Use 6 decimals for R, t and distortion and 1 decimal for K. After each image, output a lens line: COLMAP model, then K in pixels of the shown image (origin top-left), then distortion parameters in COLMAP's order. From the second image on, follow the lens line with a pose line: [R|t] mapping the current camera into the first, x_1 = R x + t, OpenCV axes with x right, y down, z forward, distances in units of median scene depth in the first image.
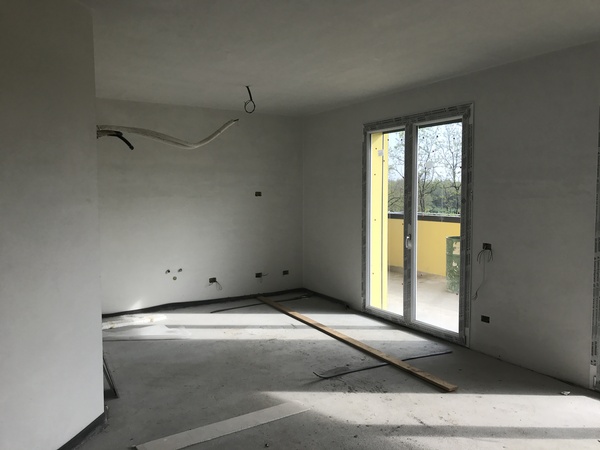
lens RADIAL K [[481.8, 0, 303.5], [0, 481.8, 223.7], [0, 0, 1]] dist [0.030245, -0.012760]
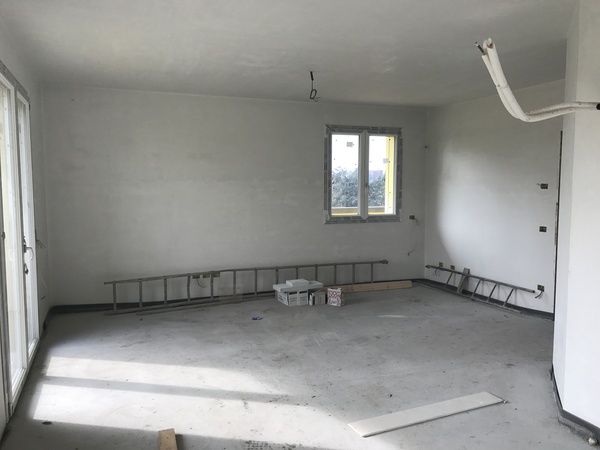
lens RADIAL K [[481.8, 0, 303.5], [0, 481.8, 223.7], [0, 0, 1]] dist [0.030245, -0.012760]
pose [[-0.987404, -0.011842, 0.157773, -0.023445], [0.011129, 0.989527, 0.143918, -0.070137], [-0.157825, 0.143861, -0.976932, 1.068546]]
